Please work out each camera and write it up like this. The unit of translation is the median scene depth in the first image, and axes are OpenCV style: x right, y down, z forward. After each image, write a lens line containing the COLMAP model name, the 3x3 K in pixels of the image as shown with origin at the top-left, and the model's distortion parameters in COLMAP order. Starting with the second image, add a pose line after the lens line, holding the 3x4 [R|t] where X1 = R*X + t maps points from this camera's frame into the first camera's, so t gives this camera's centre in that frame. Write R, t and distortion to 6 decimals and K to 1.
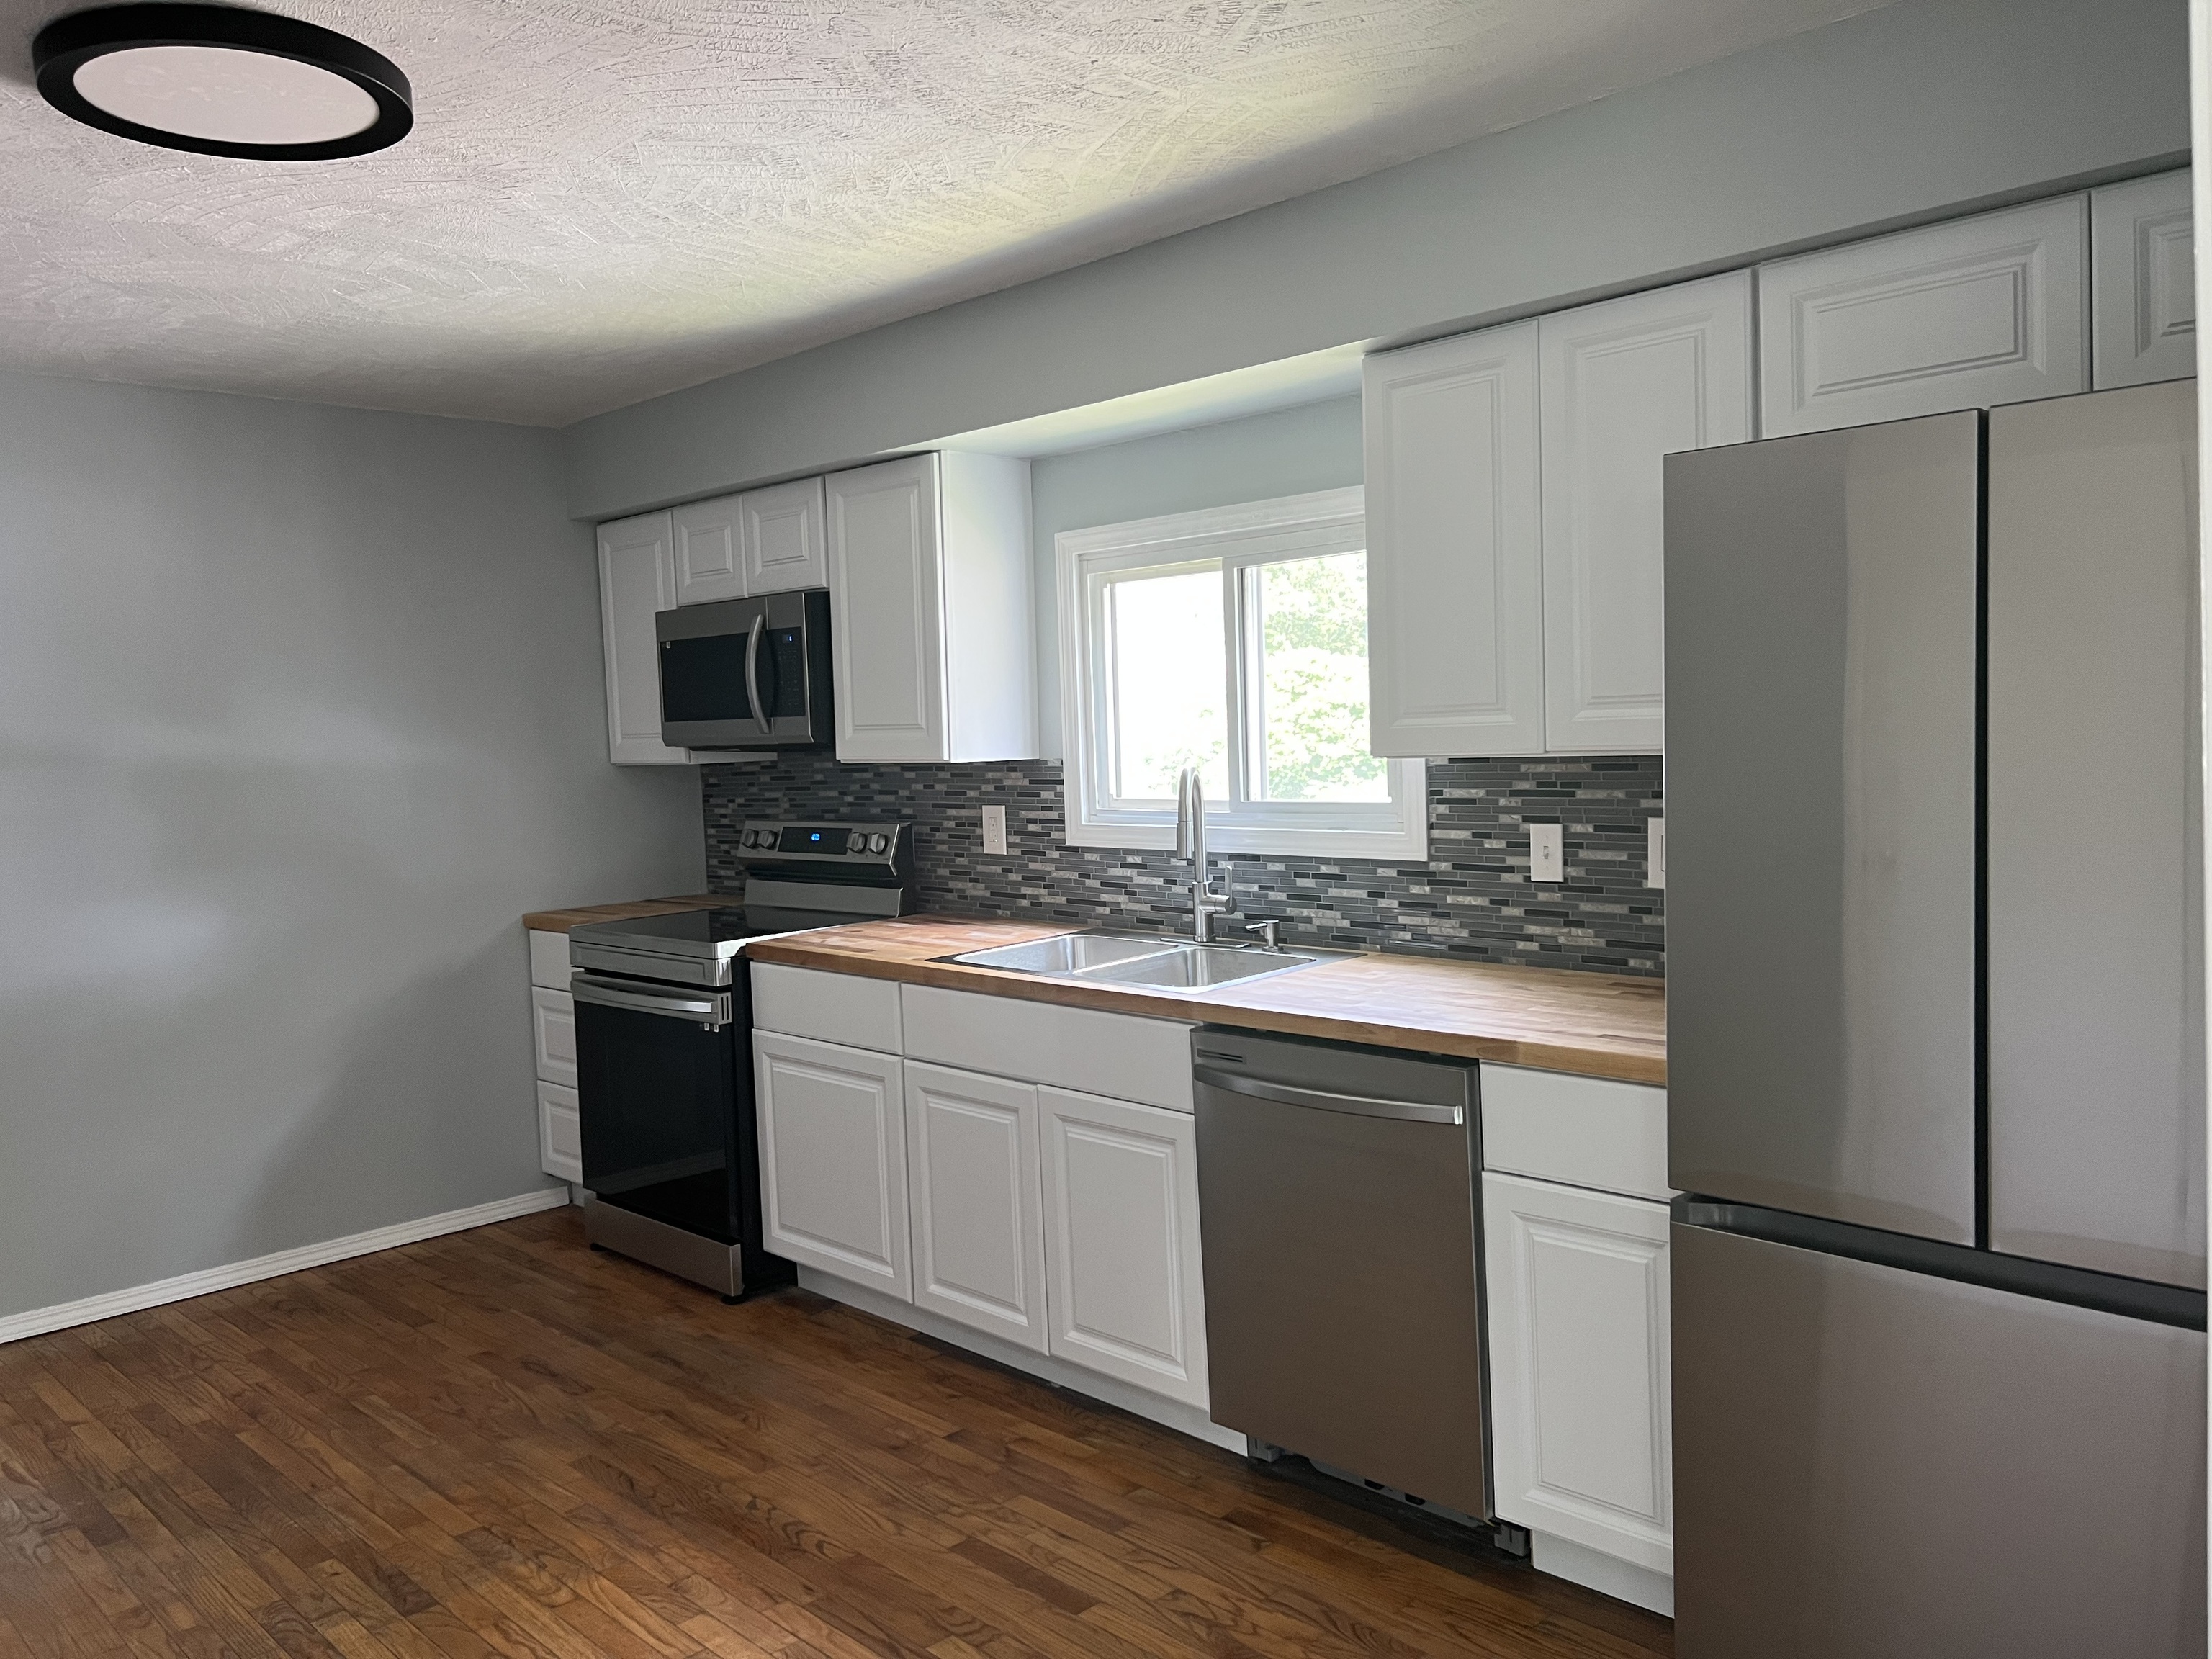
lens RADIAL K [[1662.5, 0, 1085.8], [0, 1662.5, 806.3], [0, 0, 1]] dist [0.052611, -0.060412]
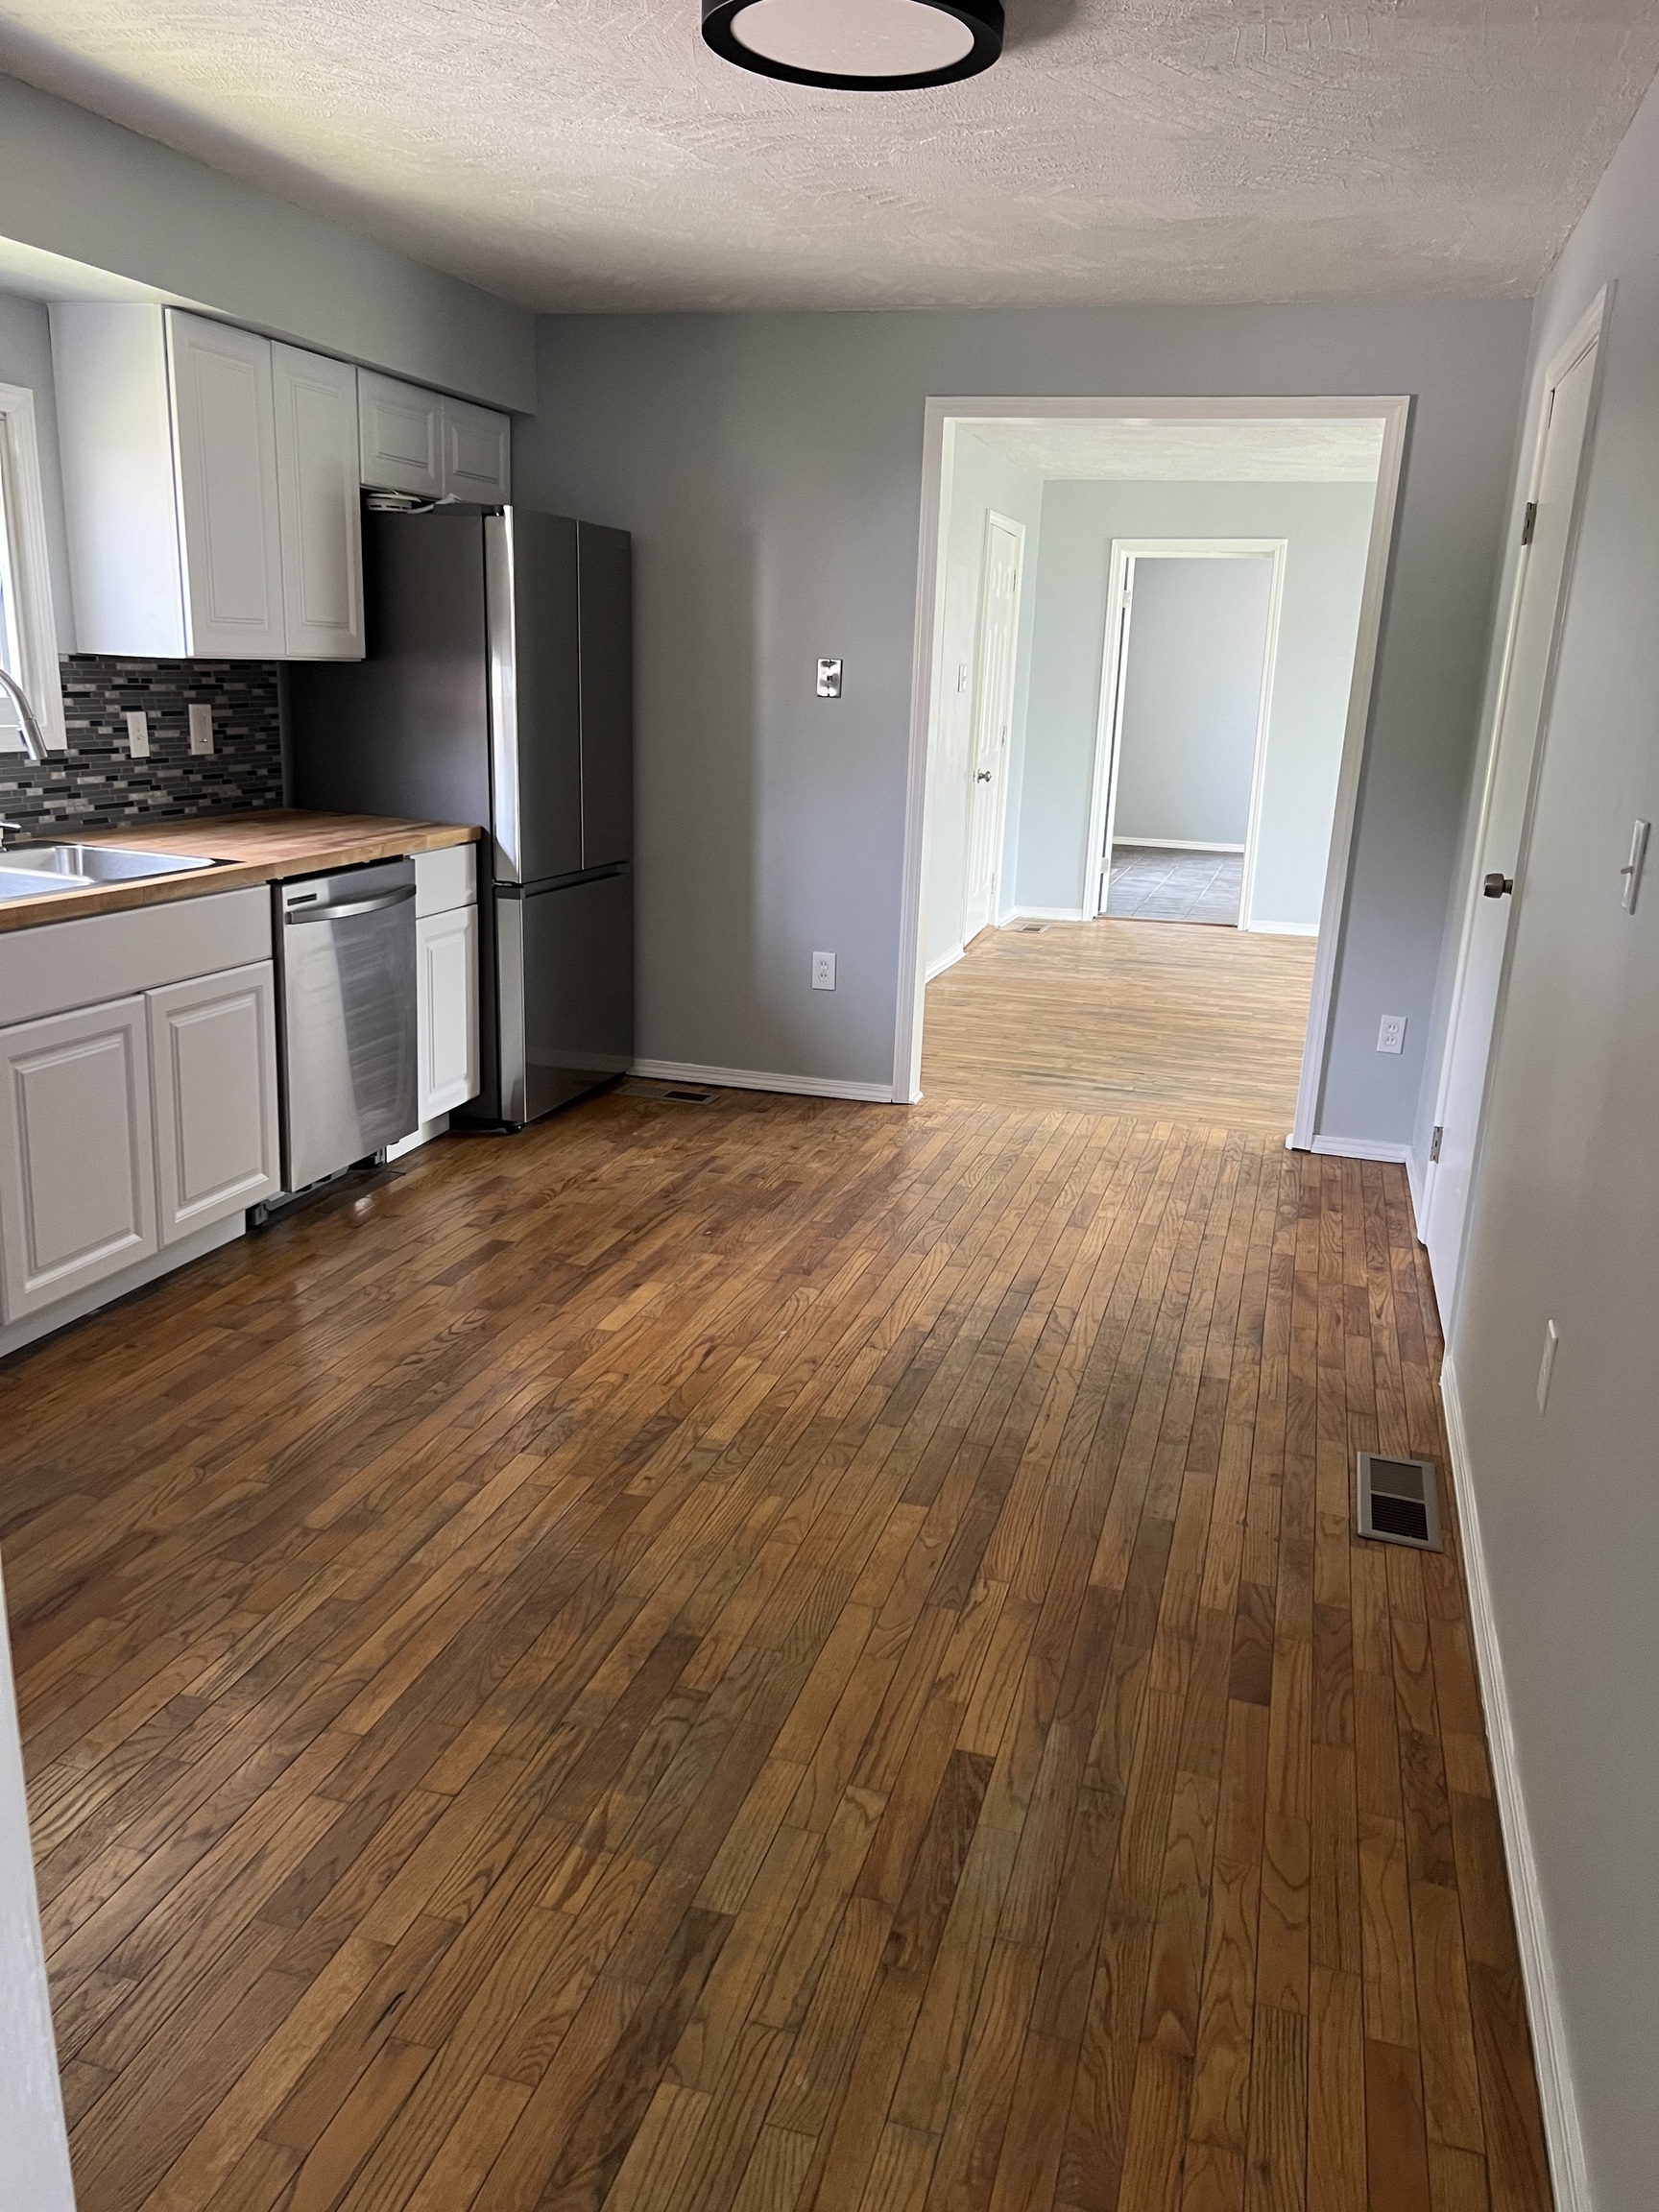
lens RADIAL K [[1662.5, 0, 844.2], [0, 1662.5, 1121.6], [0, 0, 1]] dist [0.052611, -0.060412]
pose [[-0.503370, -0.218184, 0.836071, -1.083225], [0.014358, 0.965349, 0.260566, -0.012840], [-0.863952, 0.143165, -0.482795, 1.123117]]
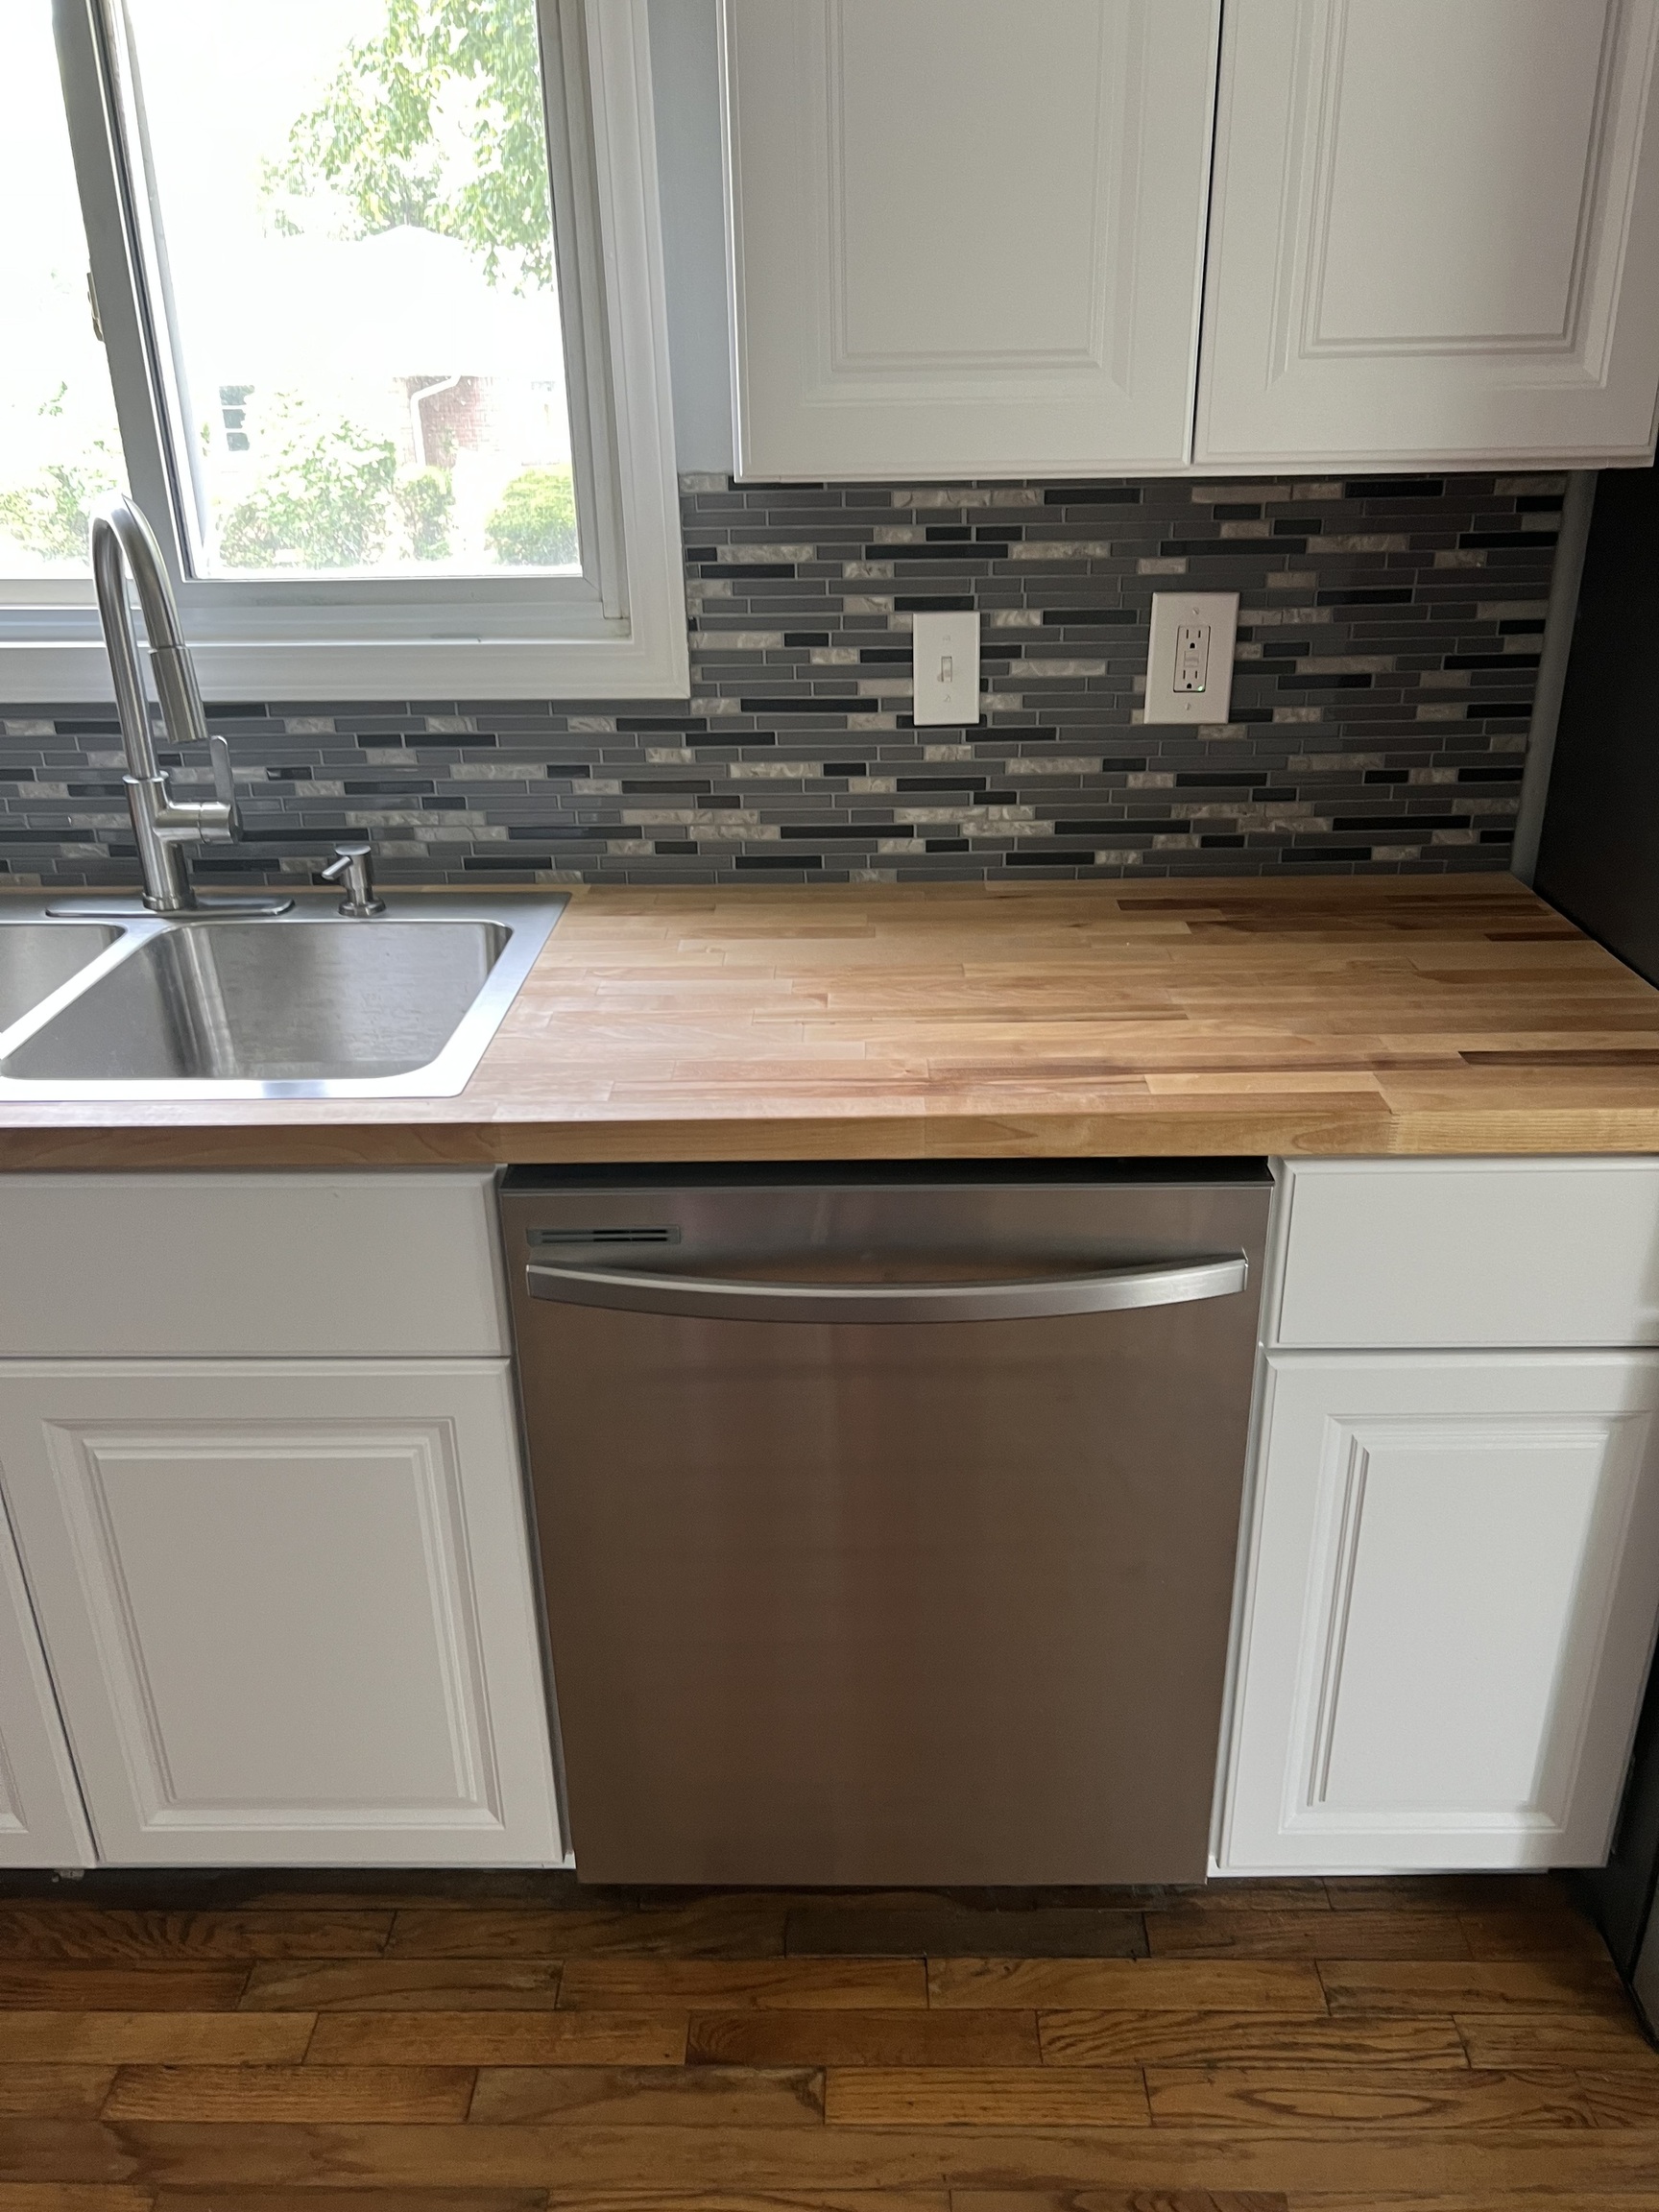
lens RADIAL K [[1662.5, 0, 849.5], [0, 1662.5, 1131.3], [0, 0, 1]] dist [0.052611, -0.060412]
pose [[0.705097, -0.261240, 0.659236, -0.128887], [0.020614, 0.936824, 0.349193, -0.019675], [-0.708811, -0.232626, 0.665937, 0.591634]]
